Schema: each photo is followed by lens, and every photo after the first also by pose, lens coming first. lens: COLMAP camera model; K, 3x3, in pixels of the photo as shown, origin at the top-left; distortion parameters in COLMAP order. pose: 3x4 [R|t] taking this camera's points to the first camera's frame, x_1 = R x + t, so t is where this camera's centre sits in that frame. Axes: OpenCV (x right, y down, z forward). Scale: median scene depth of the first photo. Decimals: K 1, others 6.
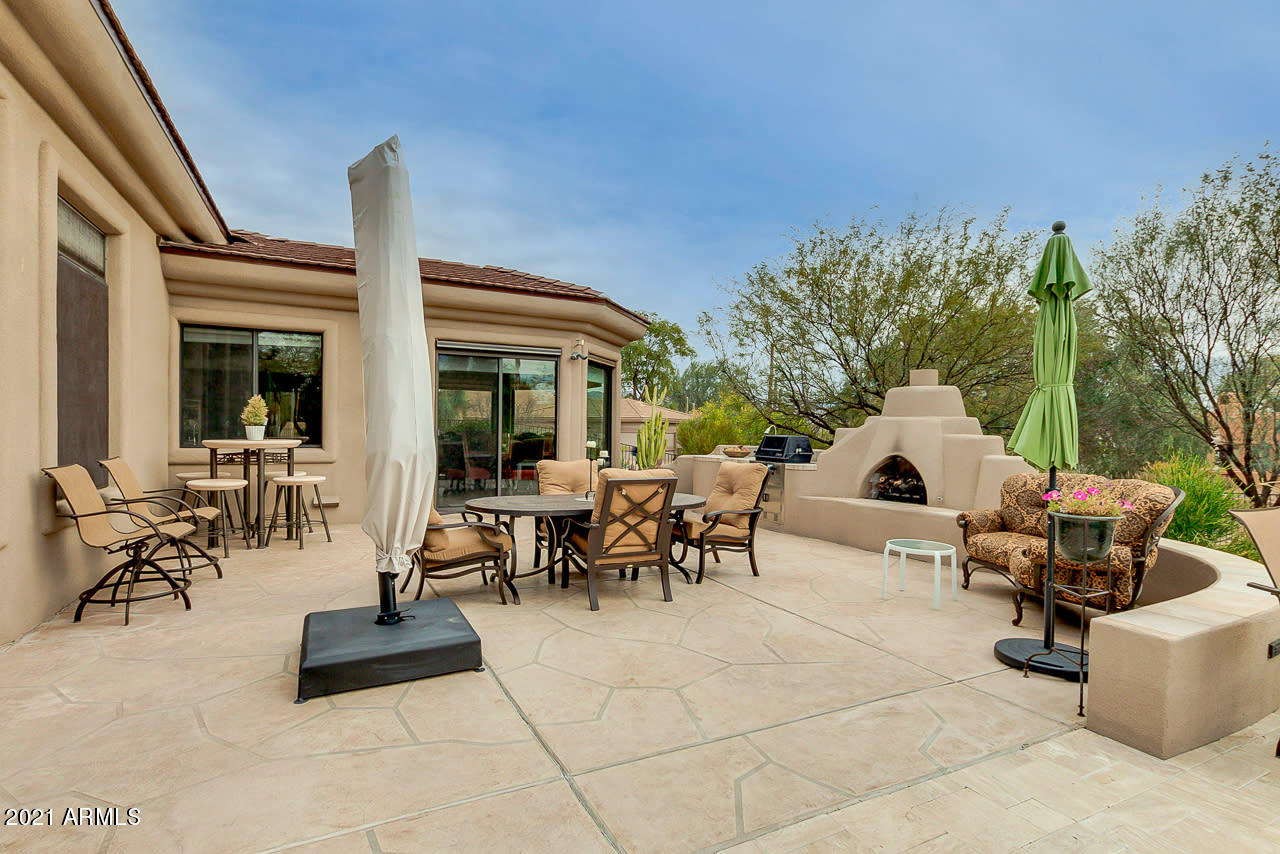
lens RADIAL K [[596.8, 0, 645.4], [0, 596.8, 435.1], [0, 0, 1]] dist [-0.001846, 0.000060]
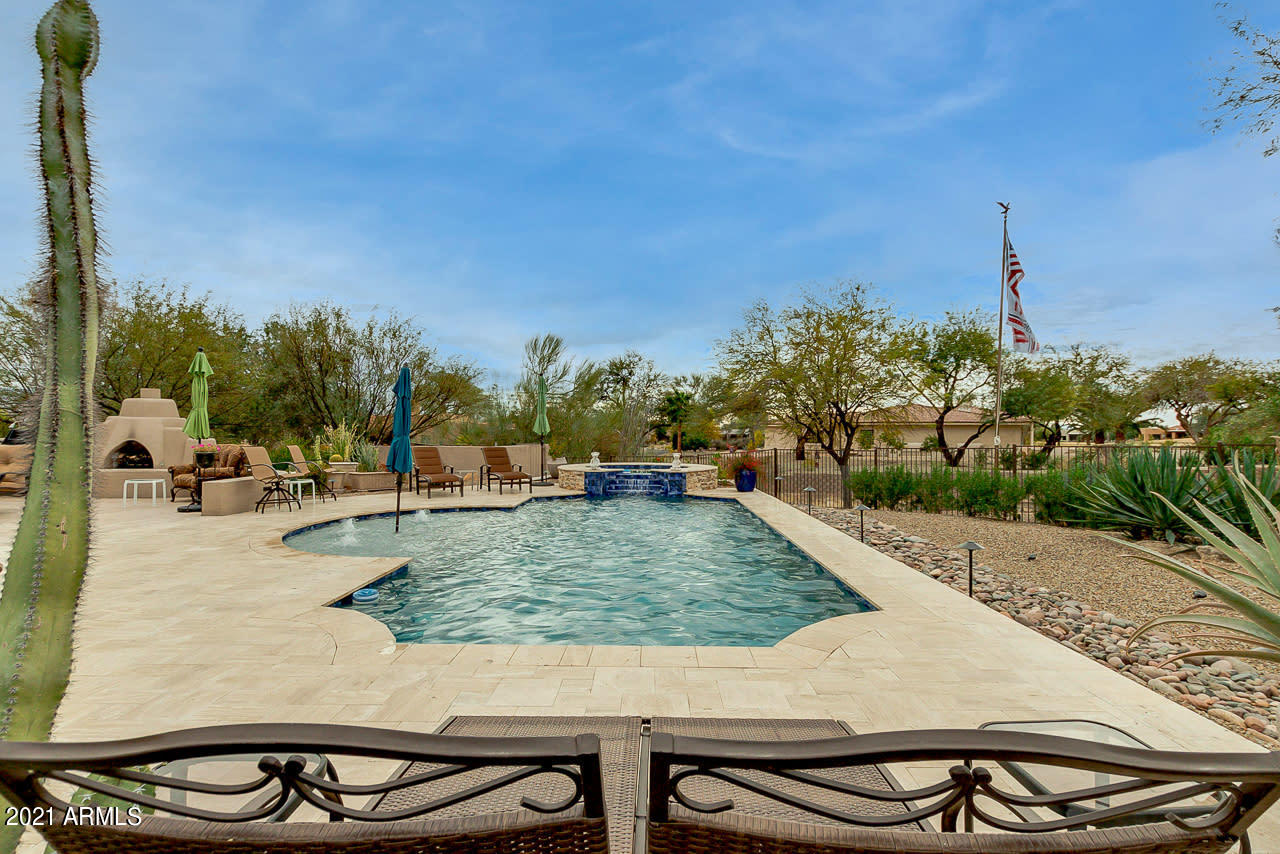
lens RADIAL K [[596.8, 0, 637.0], [0, 596.8, 433.4], [0, 0, 1]] dist [-0.001846, 0.000060]
pose [[0.456322, -0.011908, 0.889735, -0.406443], [0.007901, 0.999925, 0.009331, 0.011021], [-0.889780, 0.002772, 0.456382, -0.993407]]
